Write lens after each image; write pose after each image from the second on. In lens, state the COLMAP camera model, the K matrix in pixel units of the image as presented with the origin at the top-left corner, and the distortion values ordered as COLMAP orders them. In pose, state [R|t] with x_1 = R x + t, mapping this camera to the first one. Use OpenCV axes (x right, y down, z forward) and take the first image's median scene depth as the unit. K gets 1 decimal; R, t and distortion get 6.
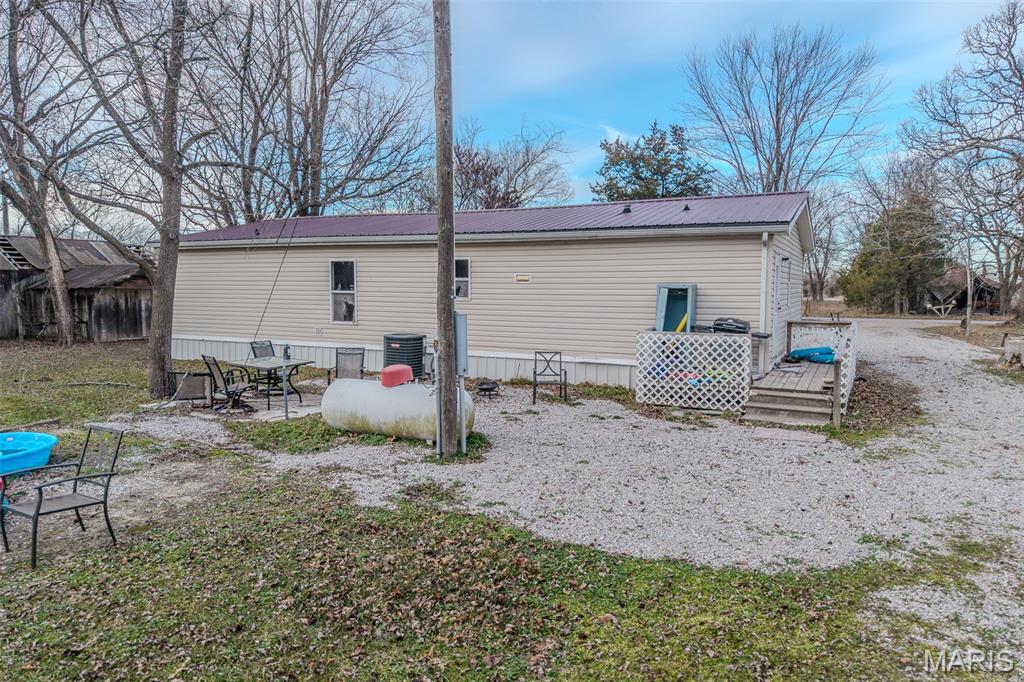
lens RADIAL K [[685.8, 0, 512.0], [0, 685.8, 341.0], [0, 0, 1]] dist [0.045570, -0.061133]
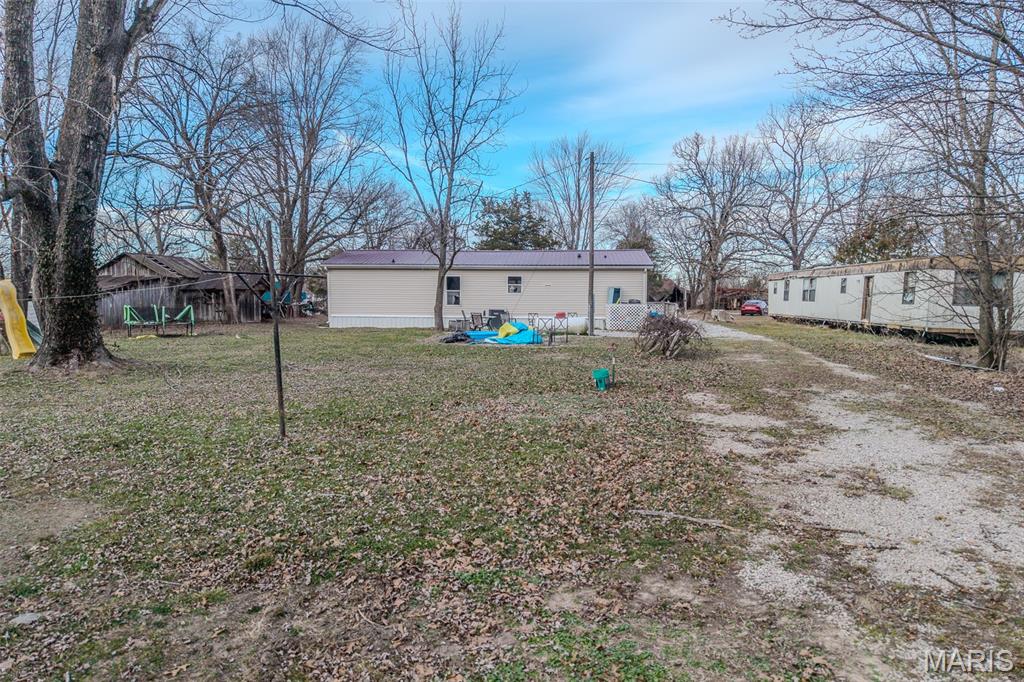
lens RADIAL K [[685.8, 0, 512.0], [0, 685.8, 341.0], [0, 0, 1]] dist [0.045570, -0.061133]
pose [[0.927660, -0.033027, 0.371963, -0.595728], [0.039944, 0.999142, -0.010905, 0.075198], [-0.371284, 0.024974, 0.928183, -0.702625]]
